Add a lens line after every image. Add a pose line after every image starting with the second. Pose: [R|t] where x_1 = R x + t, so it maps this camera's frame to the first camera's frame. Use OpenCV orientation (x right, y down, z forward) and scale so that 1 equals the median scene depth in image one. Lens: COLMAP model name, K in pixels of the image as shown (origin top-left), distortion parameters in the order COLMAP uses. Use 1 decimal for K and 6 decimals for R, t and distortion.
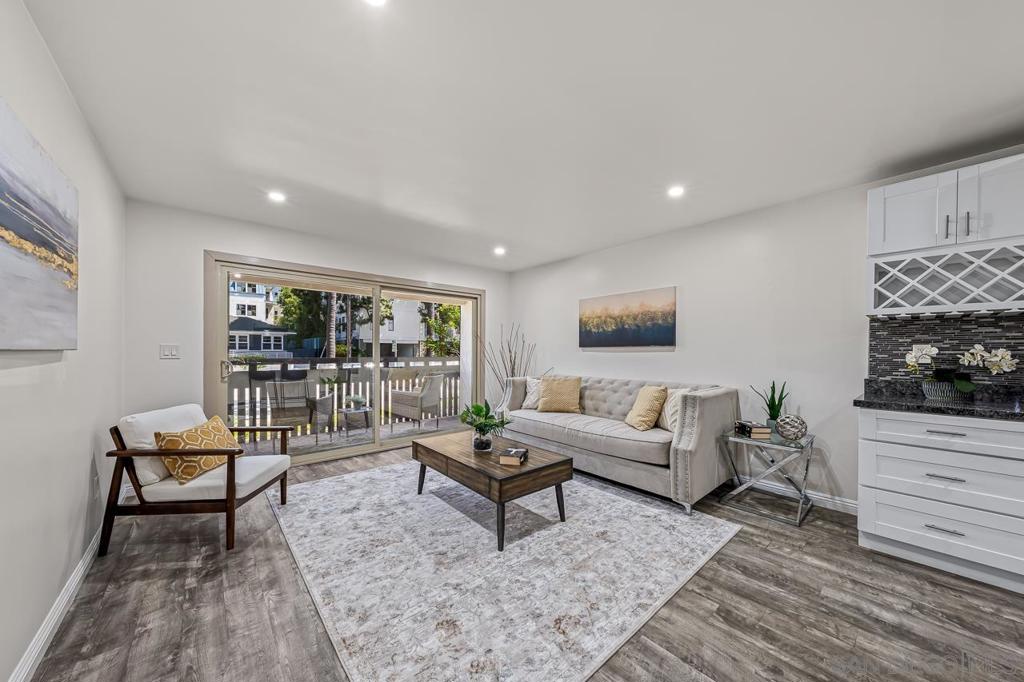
lens RADIAL K [[353.9, 0, 515.5], [0, 353.9, 353.9], [0, 0, 1]] dist [-0.006880, 0.001090]
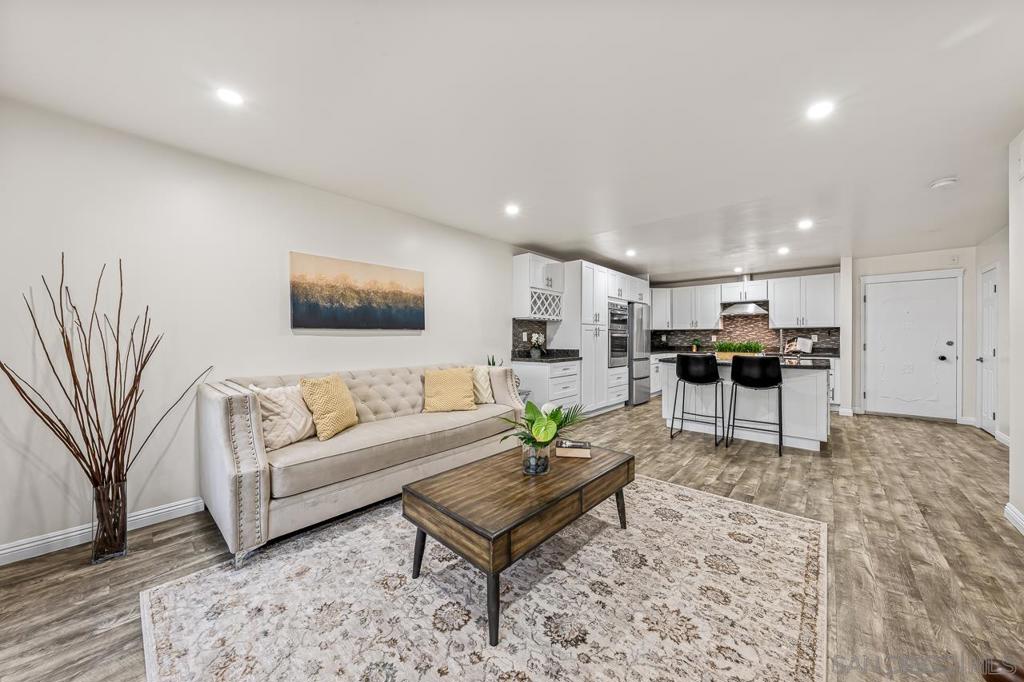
lens RADIAL K [[353.9, 0, 518.2], [0, 353.9, 338.8], [0, 0, 1]] dist [-0.006880, 0.001090]
pose [[-0.123994, -0.007472, 0.992255, -0.984150], [0.005861, 0.999949, 0.008262, -0.005306], [-0.992266, 0.006840, -0.123944, 1.377813]]
